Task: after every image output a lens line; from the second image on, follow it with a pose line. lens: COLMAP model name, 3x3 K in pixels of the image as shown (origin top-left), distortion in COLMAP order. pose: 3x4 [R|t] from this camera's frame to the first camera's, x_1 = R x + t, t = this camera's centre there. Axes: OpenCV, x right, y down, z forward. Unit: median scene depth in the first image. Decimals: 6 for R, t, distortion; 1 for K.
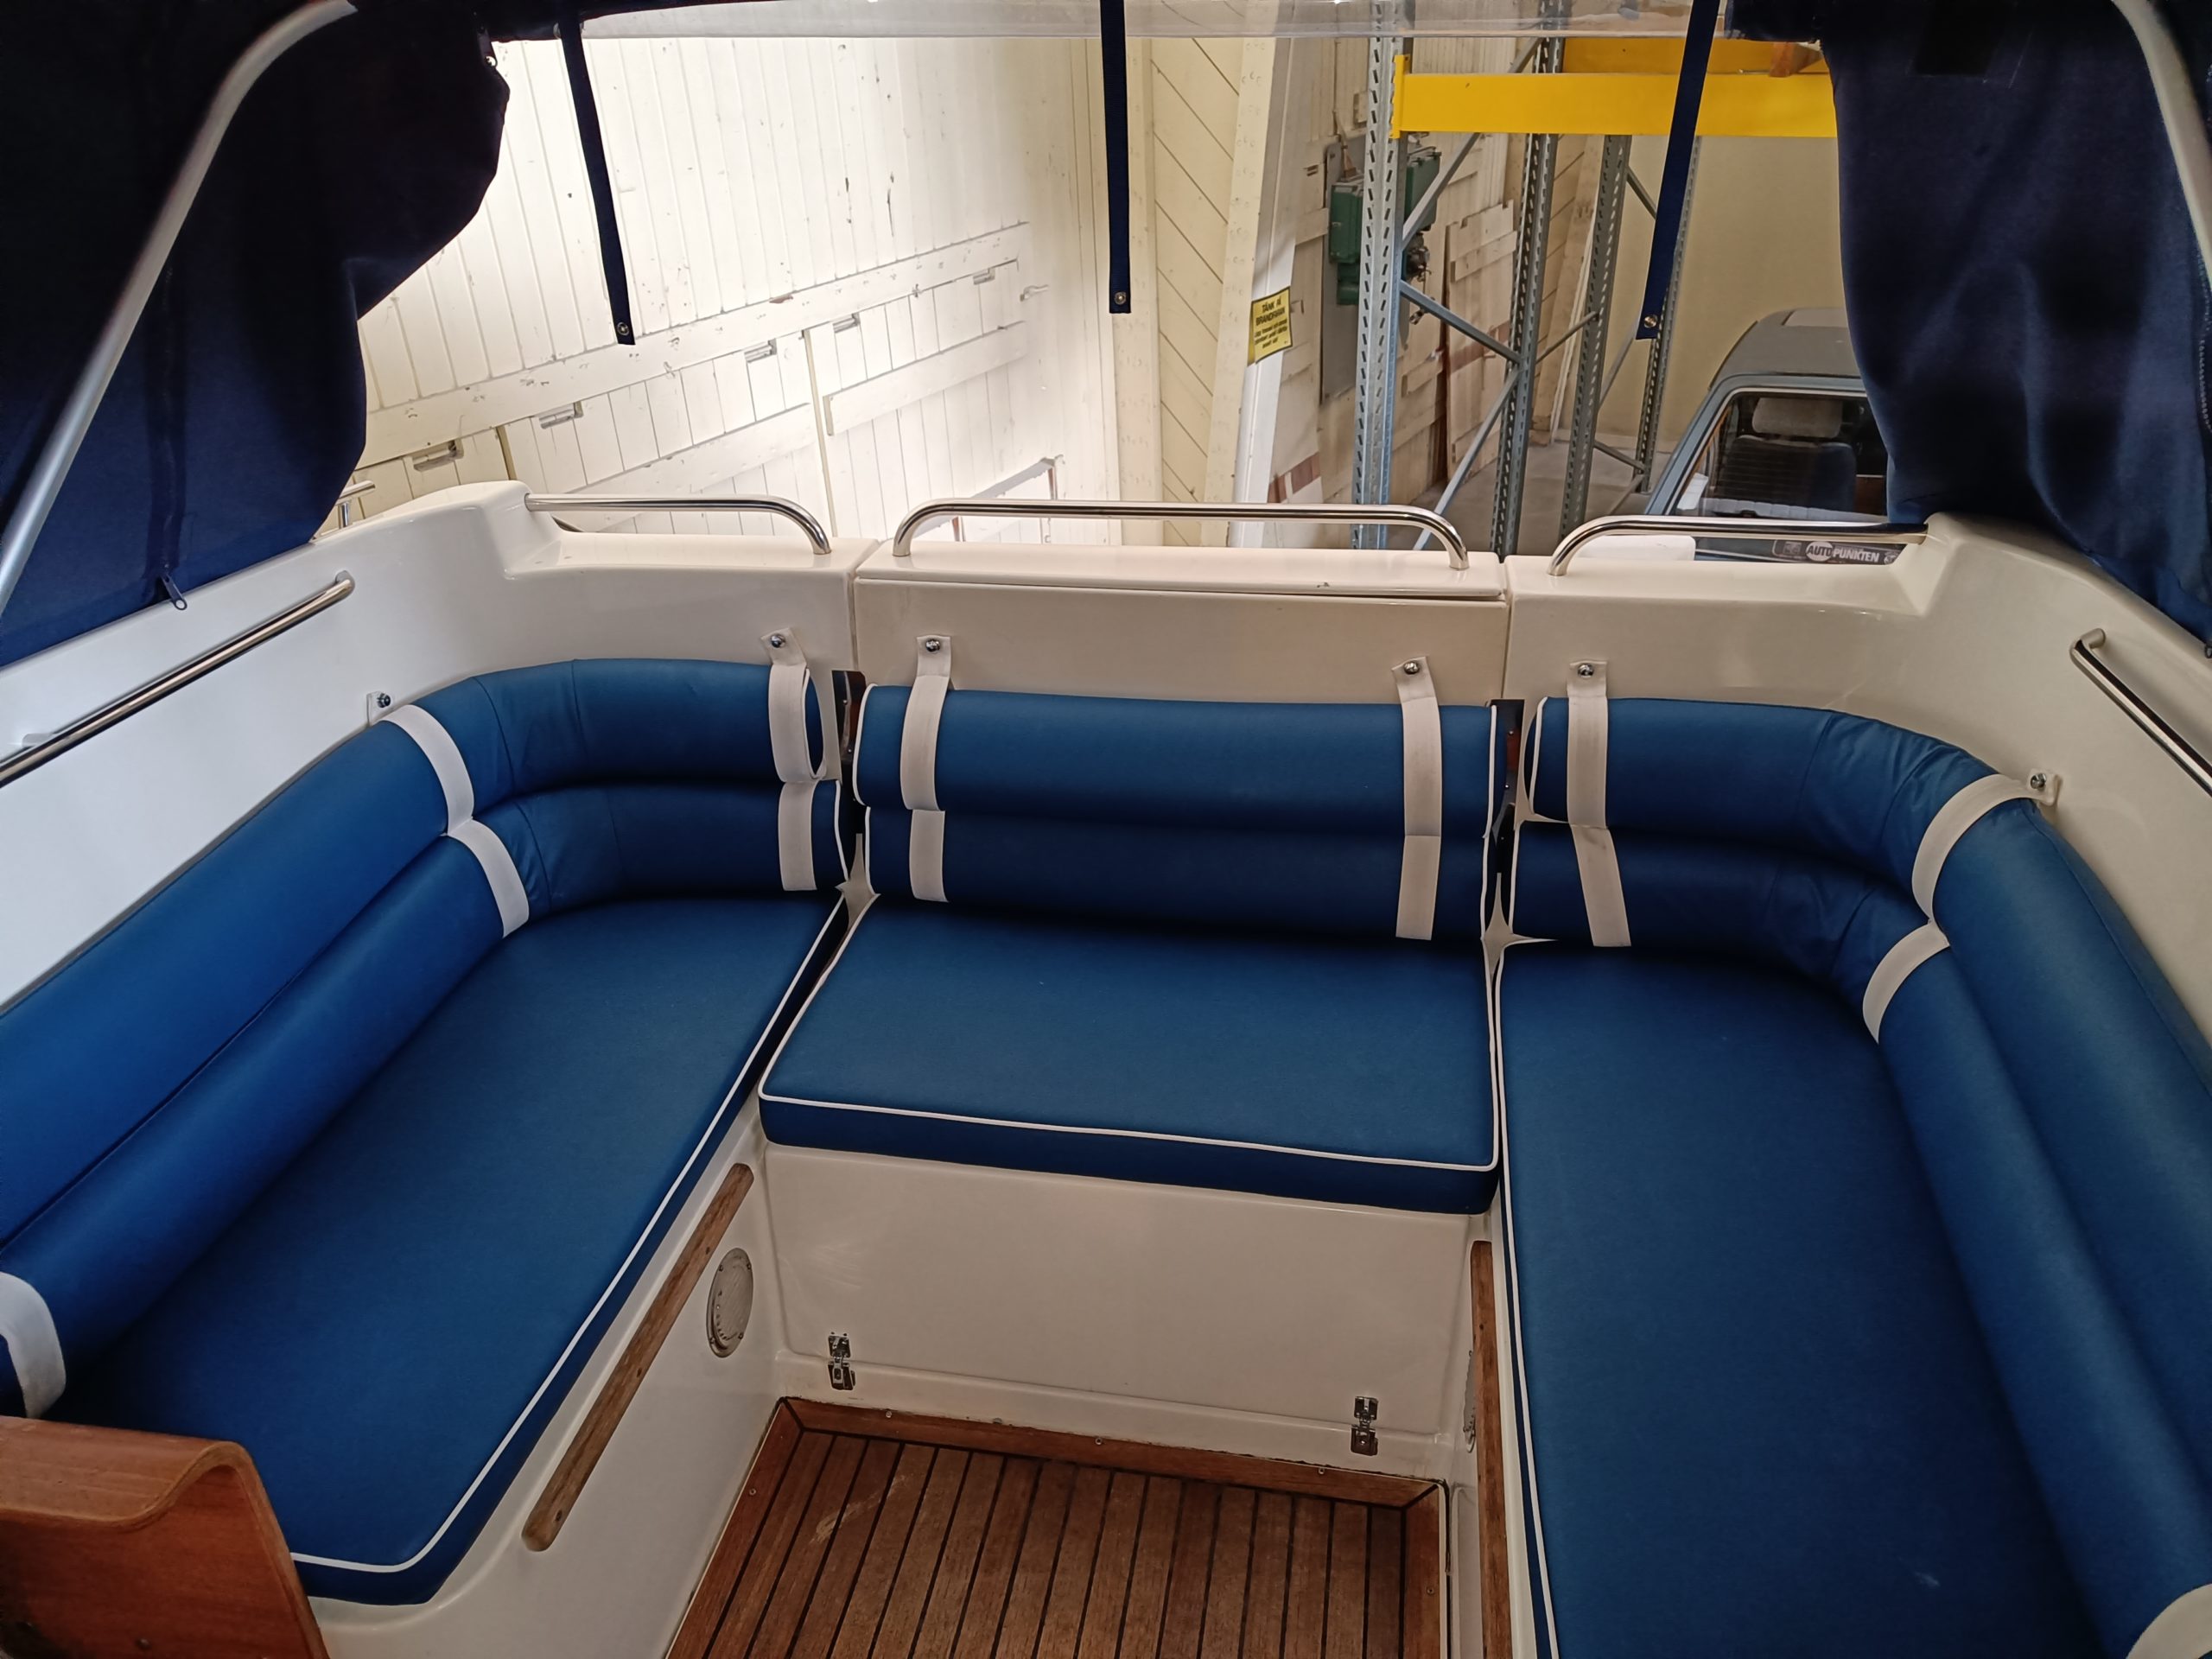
lens RADIAL K [[1547.9, 0, 1120.3], [0, 1547.9, 829.5], [0, 0, 1]] dist [-0.007968, 0.014276]
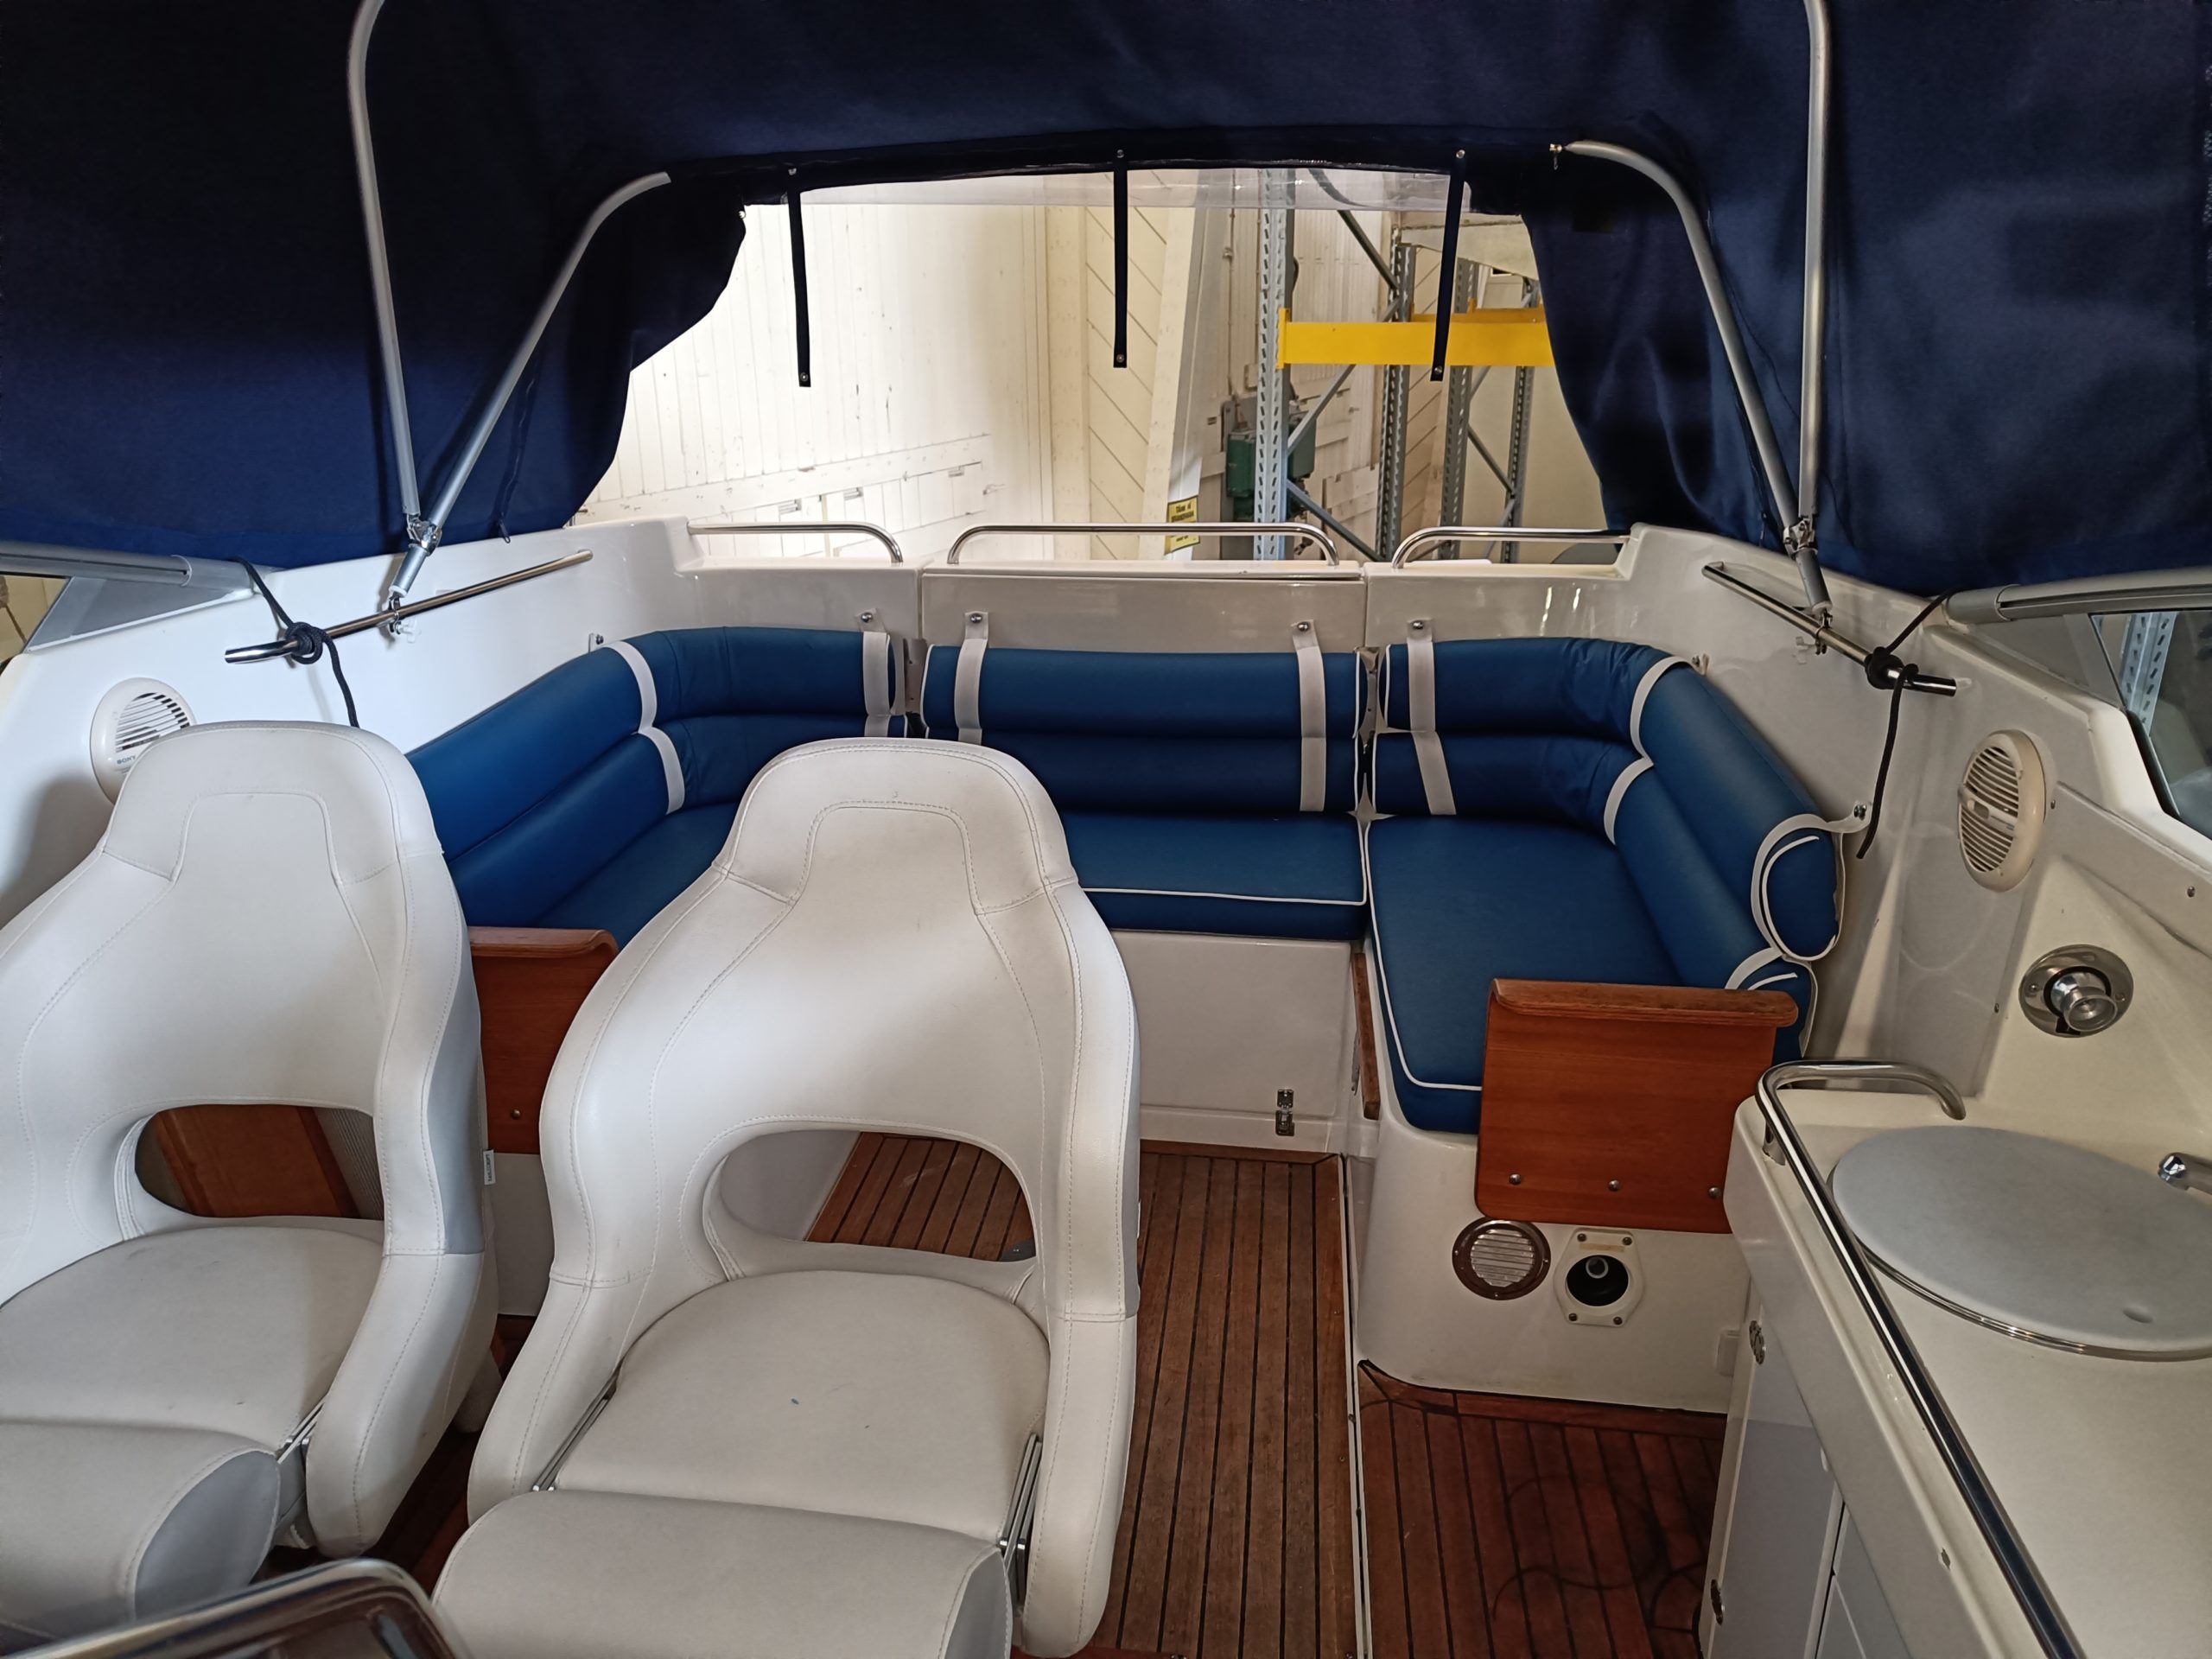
lens RADIAL K [[1547.9, 0, 1101.1], [0, 1547.9, 833.7], [0, 0, 1]] dist [-0.007968, 0.014276]
pose [[0.998522, 0.006135, 0.054010, -0.084510], [0.003732, 0.983528, -0.180715, 0.358355], [-0.054229, 0.180649, 0.982051, -0.414796]]
